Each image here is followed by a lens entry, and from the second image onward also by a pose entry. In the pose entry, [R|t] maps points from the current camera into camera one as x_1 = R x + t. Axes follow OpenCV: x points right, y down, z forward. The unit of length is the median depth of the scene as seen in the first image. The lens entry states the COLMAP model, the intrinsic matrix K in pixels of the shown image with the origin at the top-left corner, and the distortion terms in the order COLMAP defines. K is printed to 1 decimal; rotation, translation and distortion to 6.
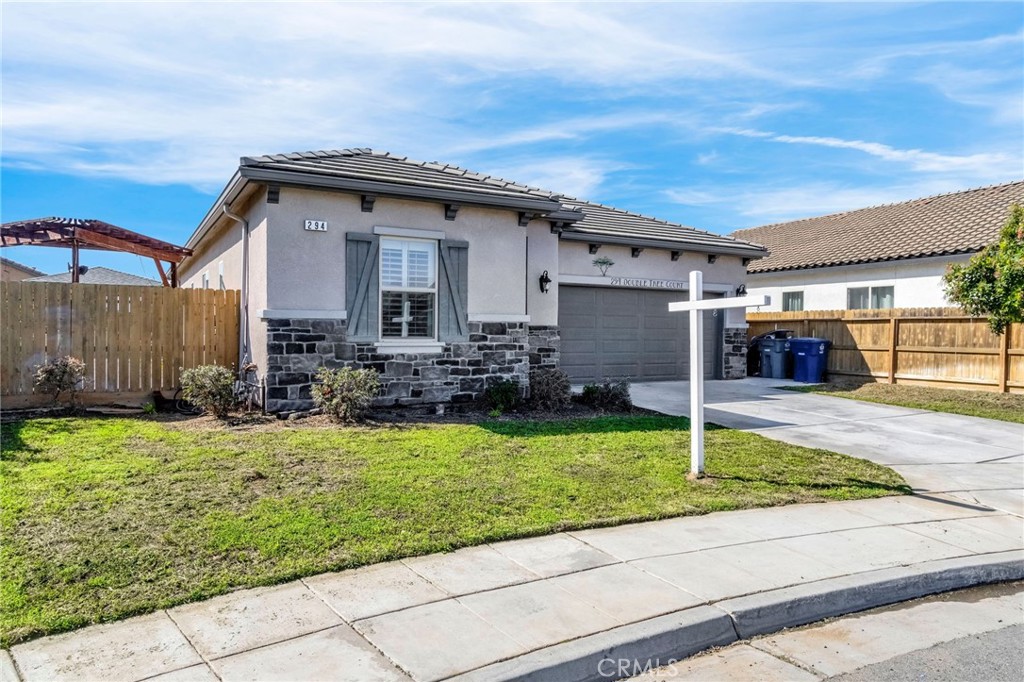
lens RADIAL K [[687.0, 0, 512.0], [0, 687.0, 341.0], [0, 0, 1]] dist [-0.006363, -0.000454]
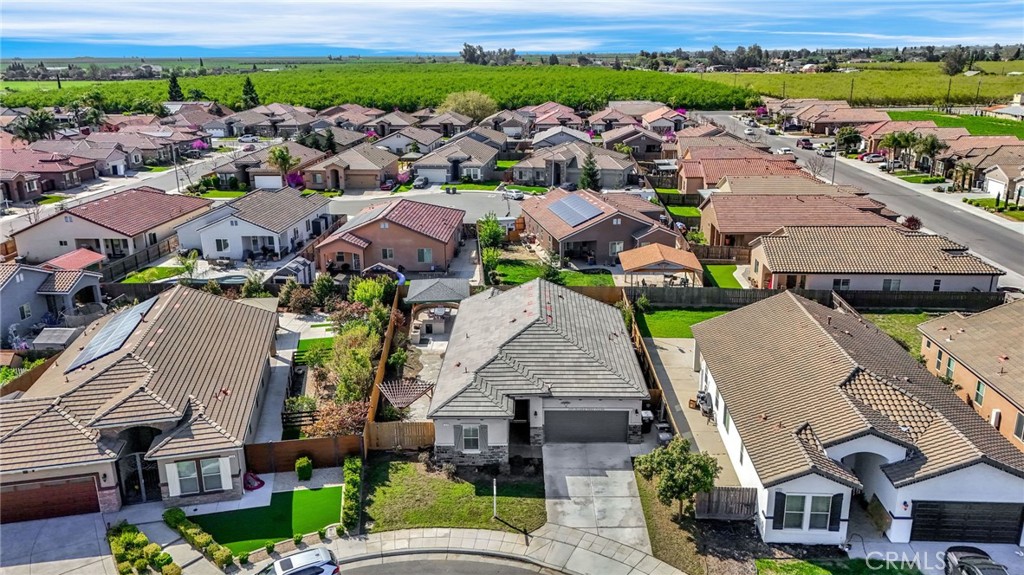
lens RADIAL K [[759.1, 0, 510.2], [0, 759.1, 267.7], [0, 0, 1]] dist [0.101528, -0.129921]
pose [[0.856875, 0.121512, -0.500999, 1.946653], [0.016617, 0.964809, 0.262425, -1.993857], [0.515257, -0.233191, 0.824702, -2.054905]]
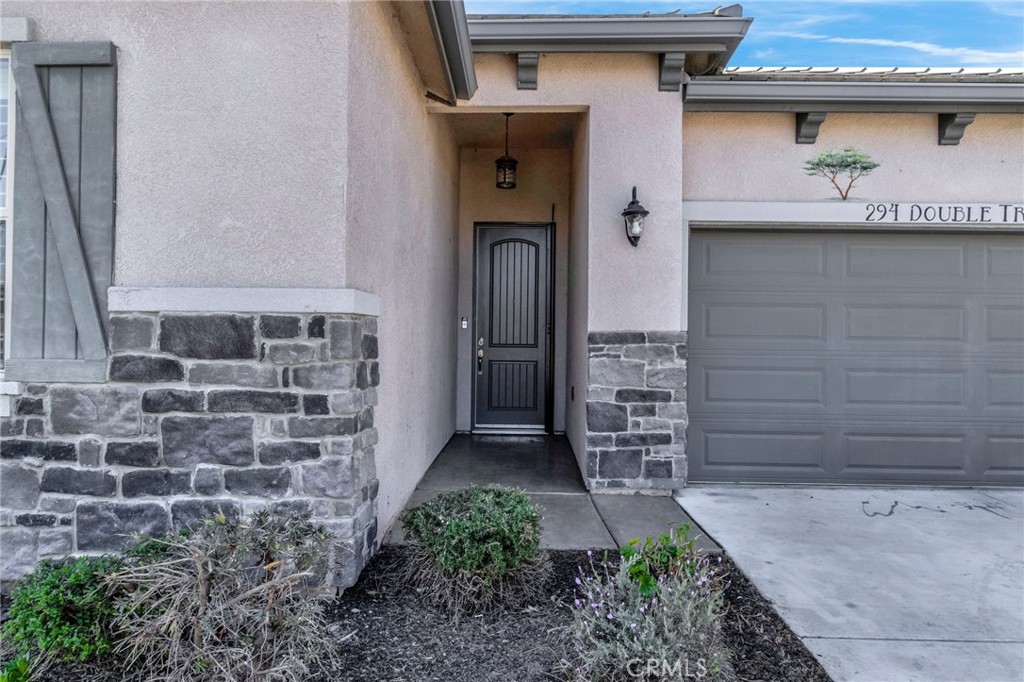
lens RADIAL K [[674.5, 0, 514.4], [0, 674.5, 338.7], [0, 0, 1]] dist [-0.005594, 0.000849]
pose [[0.864145, -0.001169, -0.503241, 0.230251], [-0.010610, 0.999733, -0.020540, -0.013038], [0.503130, 0.023089, 0.863902, 0.834407]]
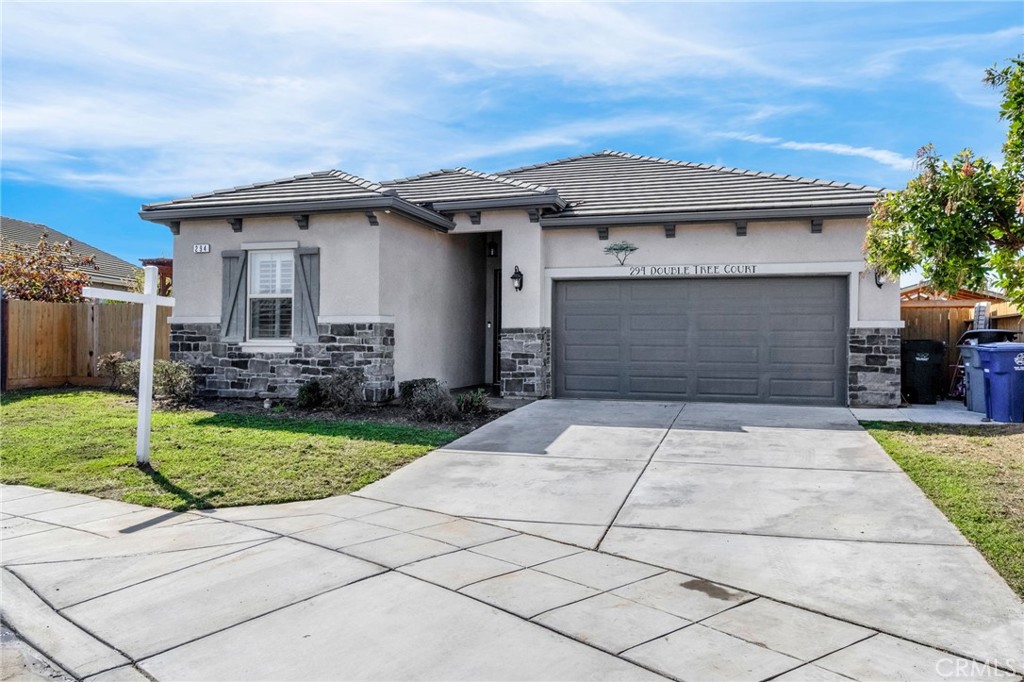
lens RADIAL K [[770.6, 0, 512.0], [0, 770.6, 341.0], [0, 0, 1]] dist [-0.008286, -0.001979]
pose [[0.678011, -0.006304, -0.735025, 0.997365], [-0.011647, 0.999746, -0.019318, 0.017737], [0.734960, 0.021659, 0.677765, 0.418717]]
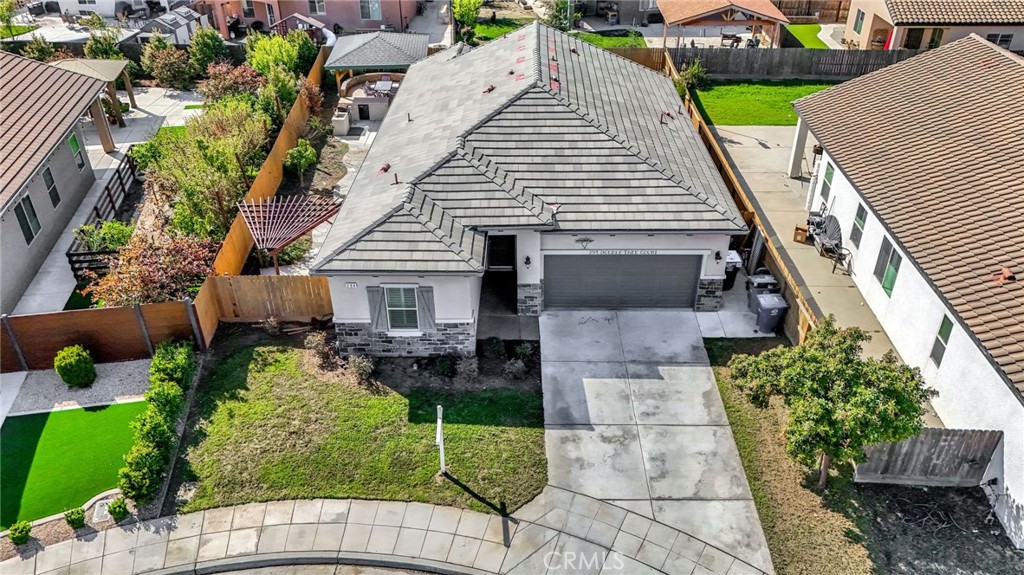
lens RADIAL K [[759.1, 0, 510.2], [0, 759.1, 267.7], [0, 0, 1]] dist [0.101528, -0.129921]
pose [[0.858831, 0.244221, -0.450295, 1.023728], [0.014438, 0.867148, 0.497841, -1.203879], [0.512056, -0.434063, 0.741208, -0.391639]]
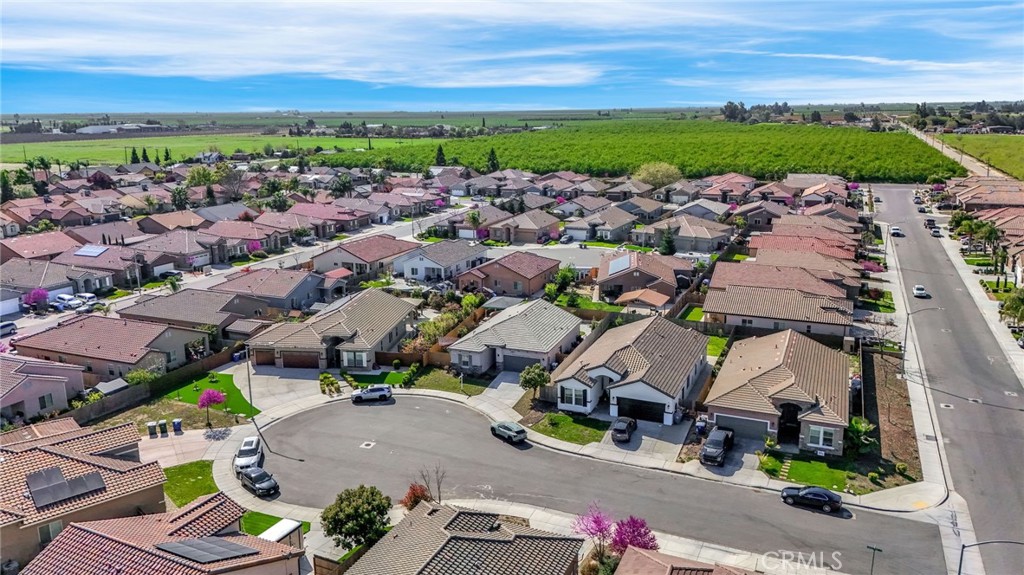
lens RADIAL K [[759.1, 0, 510.2], [0, 759.1, 267.7], [0, 0, 1]] dist [0.101528, -0.129921]
pose [[0.627523, 0.144944, -0.764988, 6.908658], [0.014334, 0.980202, 0.197479, -2.917468], [0.778466, -0.134888, 0.613021, -3.994475]]
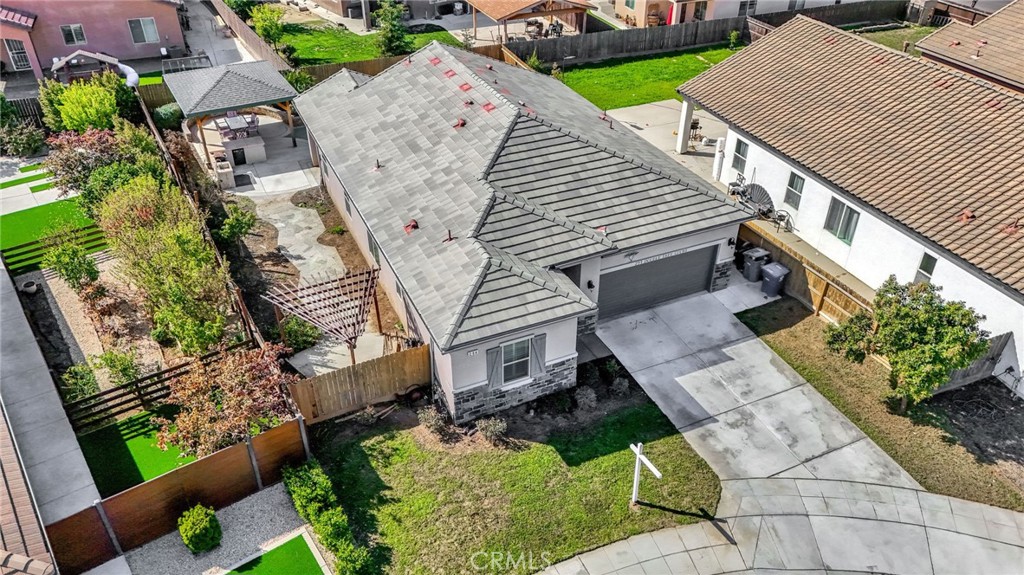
lens RADIAL K [[774.2, 0, 512.5], [0, 774.2, 259.5], [0, 0, 1]] dist [0.081393, -0.082271]
pose [[0.996448, 0.040344, -0.073912, -0.006540], [0.004901, 0.848479, 0.529206, -1.452634], [0.084063, -0.527689, 0.845268, -0.717276]]
